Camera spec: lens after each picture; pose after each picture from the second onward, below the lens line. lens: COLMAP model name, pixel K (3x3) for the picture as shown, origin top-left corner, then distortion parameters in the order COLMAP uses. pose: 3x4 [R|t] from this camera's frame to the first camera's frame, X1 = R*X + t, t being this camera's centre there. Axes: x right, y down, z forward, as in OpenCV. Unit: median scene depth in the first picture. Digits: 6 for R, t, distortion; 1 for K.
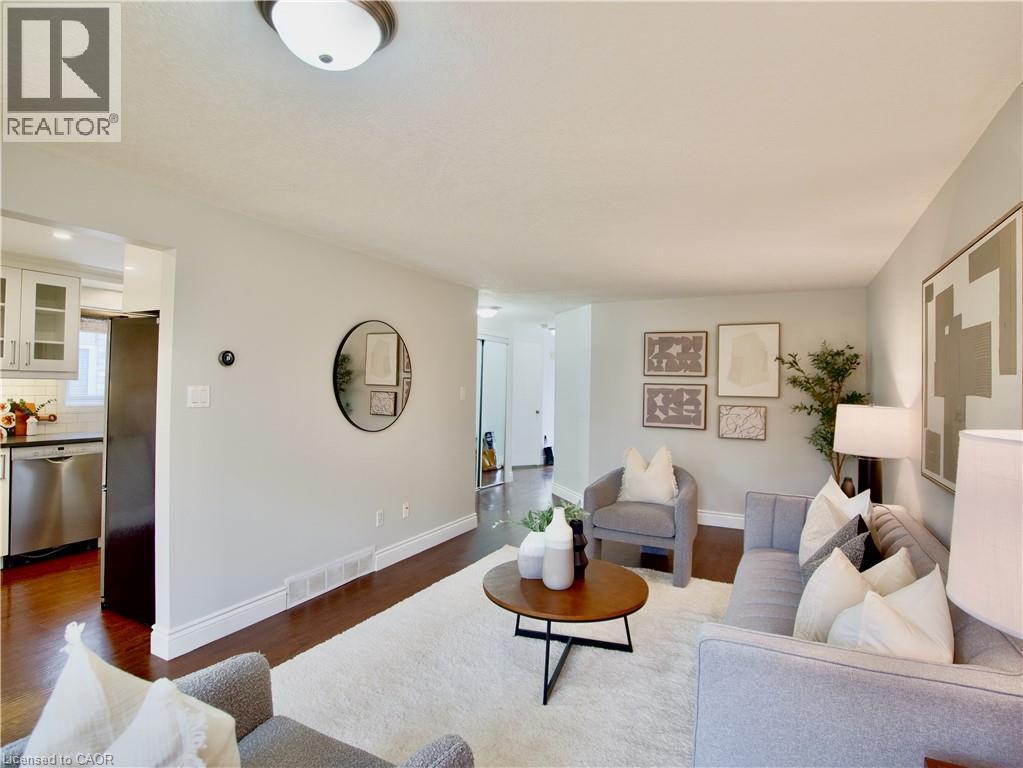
lens RADIAL K [[537.5, 0, 513.9], [0, 537.5, 380.5], [0, 0, 1]] dist [-0.029787, 0.000735]
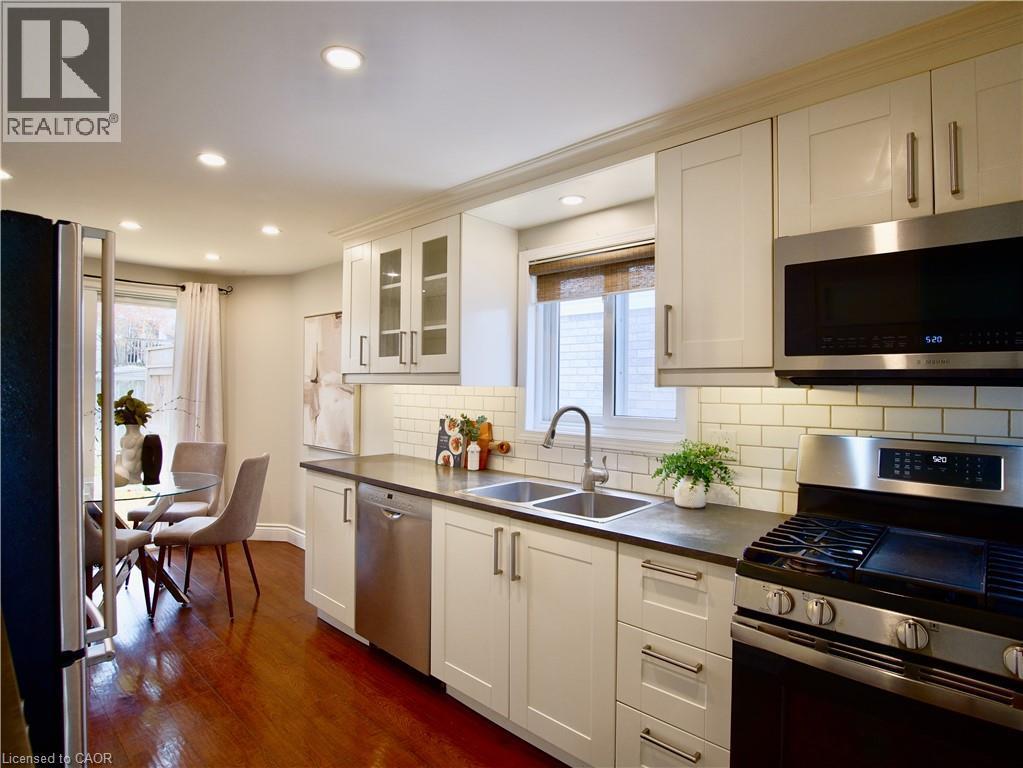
lens RADIAL K [[537.5, 0, 513.6], [0, 537.5, 386.6], [0, 0, 1]] dist [-0.029787, 0.000735]
pose [[-0.262531, -0.025187, -0.964595, -0.273239], [-0.012285, 0.999665, -0.022760, 0.012907], [0.964845, 0.005875, -0.262753, 1.256180]]
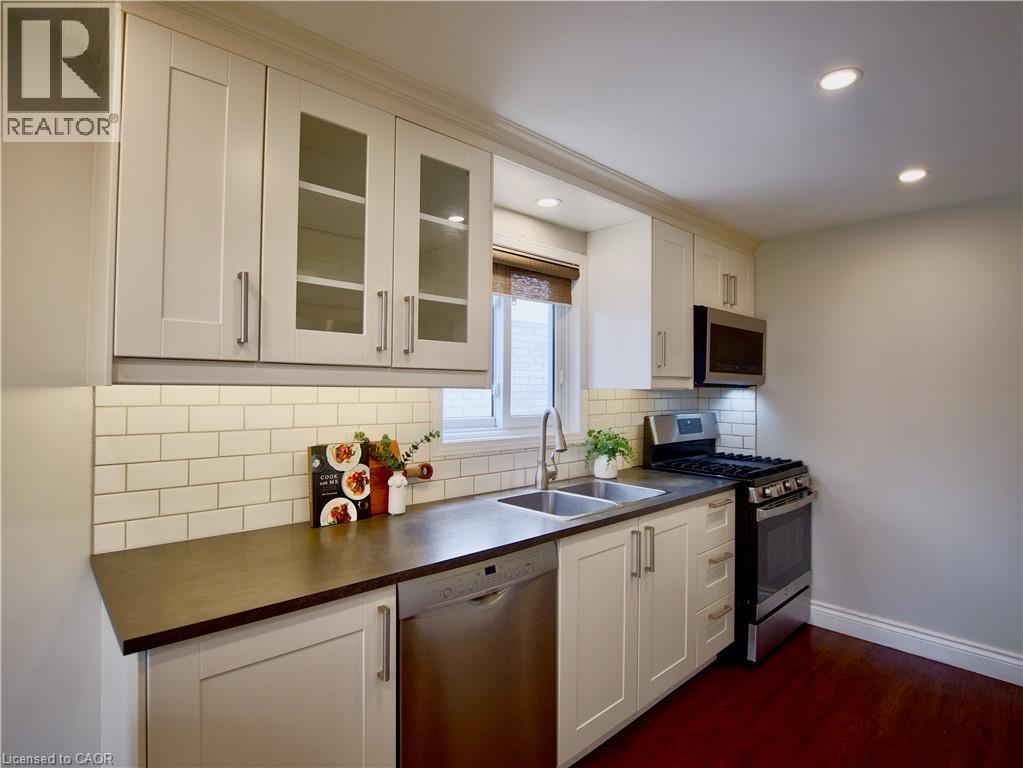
lens RADIAL K [[537.5, 0, 511.2], [0, 537.5, 378.3], [0, 0, 1]] dist [-0.029787, 0.000735]
pose [[0.938950, -0.020980, -0.343413, -0.681804], [0.015163, 0.999693, -0.019614, -0.001098], [0.343719, 0.013209, 0.938980, 0.612403]]
